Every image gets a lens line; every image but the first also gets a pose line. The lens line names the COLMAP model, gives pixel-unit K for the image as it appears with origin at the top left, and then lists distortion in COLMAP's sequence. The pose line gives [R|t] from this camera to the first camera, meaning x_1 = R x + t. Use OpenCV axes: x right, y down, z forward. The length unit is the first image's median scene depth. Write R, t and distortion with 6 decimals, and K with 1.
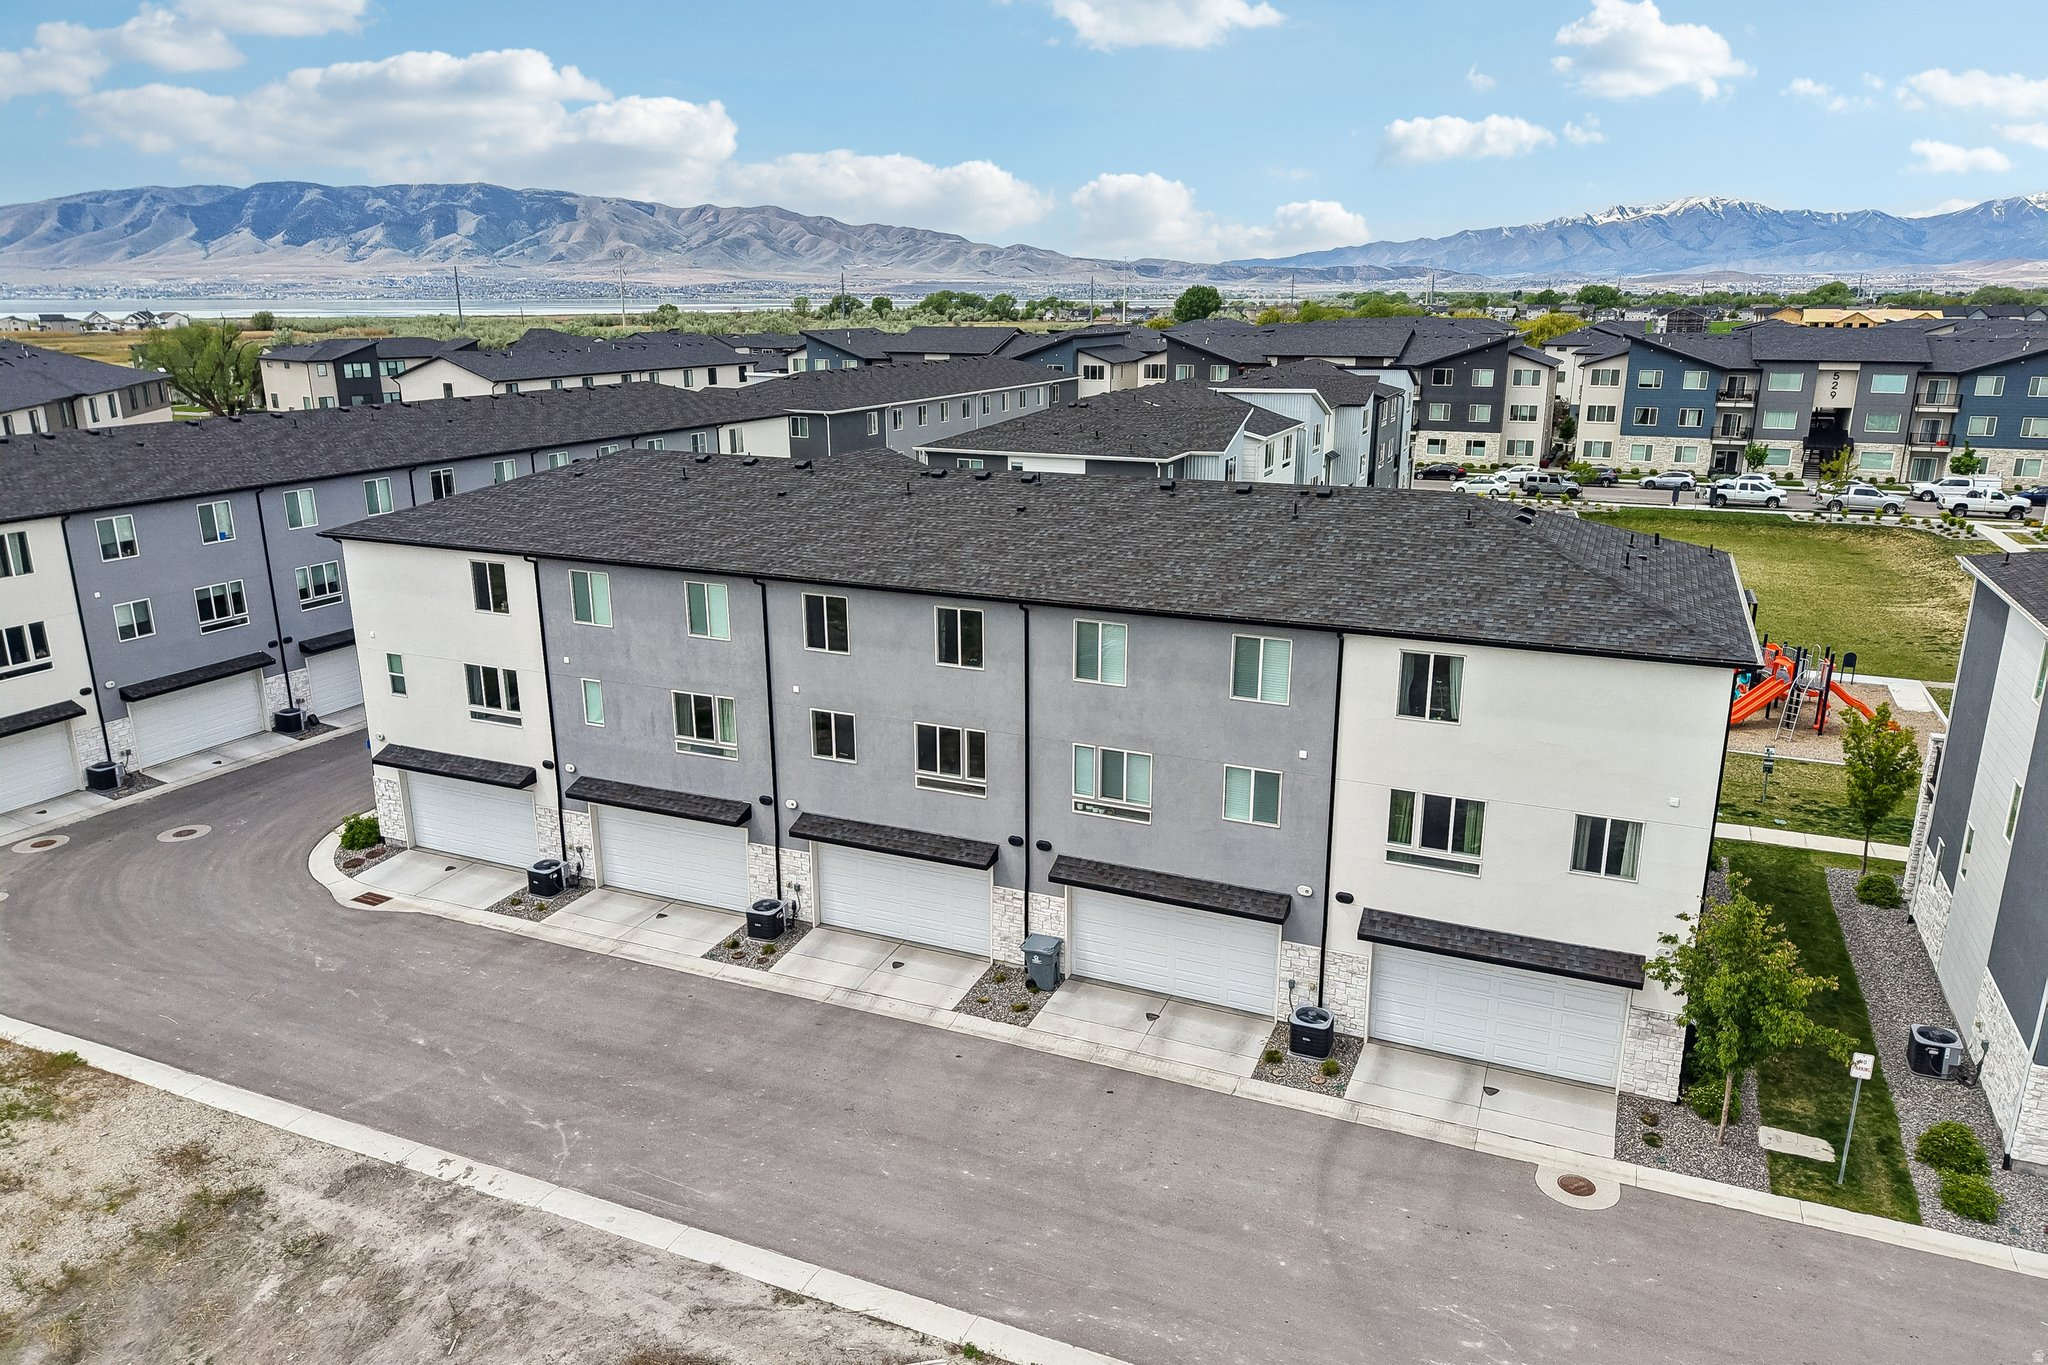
lens RADIAL K [[1369.0, 0, 1030.2], [0, 1369.0, 677.7], [0, 0, 1]] dist [0.033006, -0.035413]
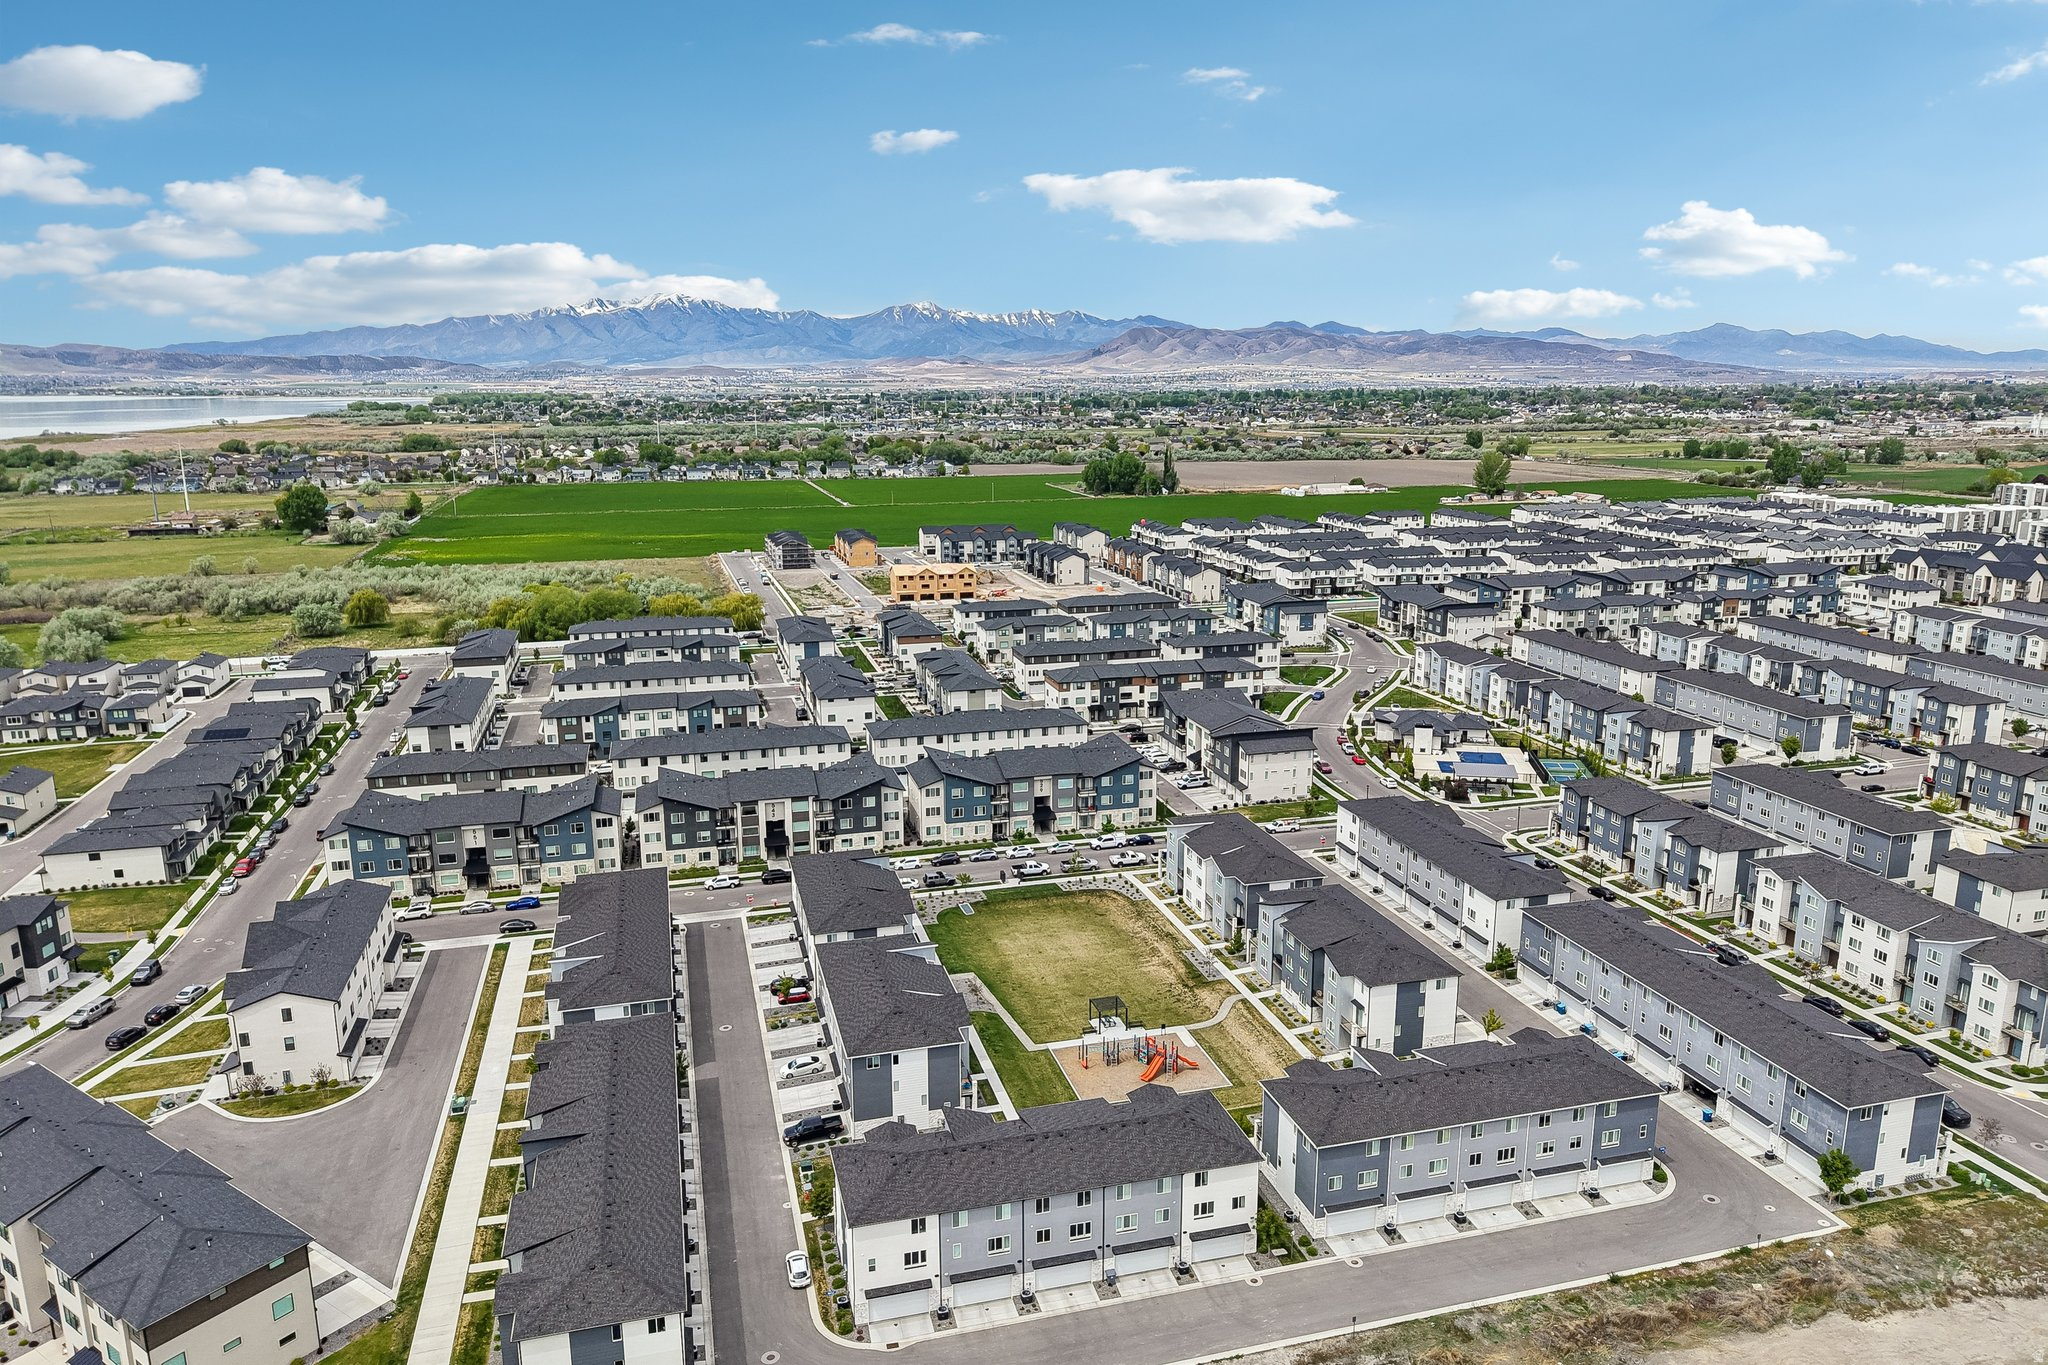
lens RADIAL K [[1369.0, 0, 1028.6], [0, 1369.0, 698.5], [0, 0, 1]] dist [0.033006, -0.035413]
pose [[0.777069, -0.145652, 0.612331, -1.908025], [0.170446, 0.985202, 0.018042, -1.234986], [-0.605897, 0.090349, 0.790396, -1.653291]]
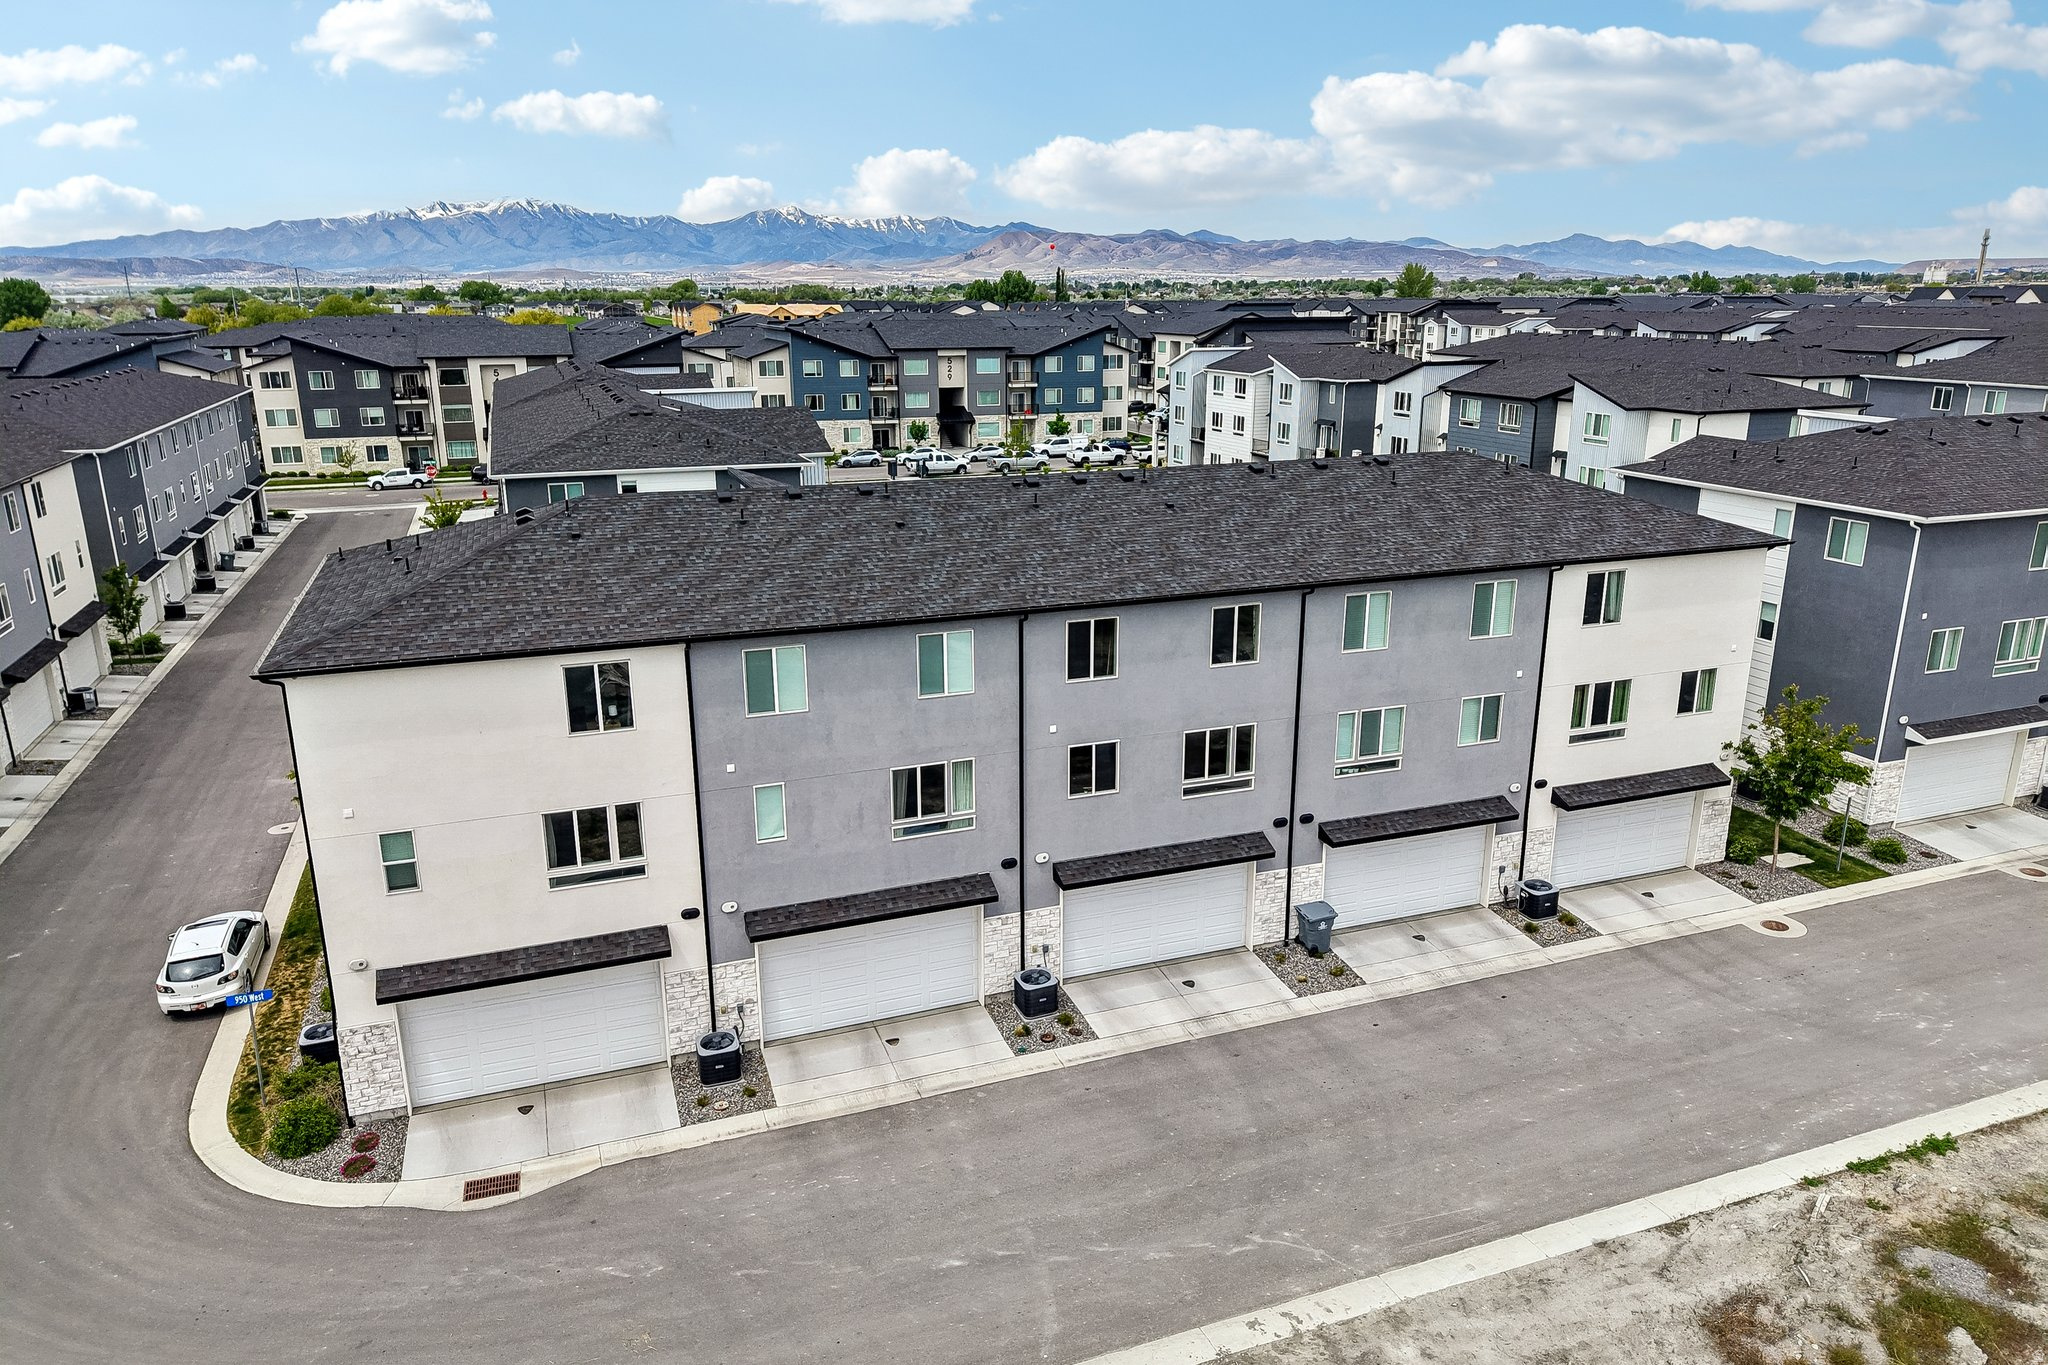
lens RADIAL K [[1369.0, 0, 1027.7], [0, 1369.0, 686.5], [0, 0, 1]] dist [0.033006, -0.035413]
pose [[0.717685, -0.194968, 0.668518, -0.723168], [0.189411, 0.978466, 0.082020, -0.089347], [-0.670113, 0.067761, 0.739159, 0.318296]]
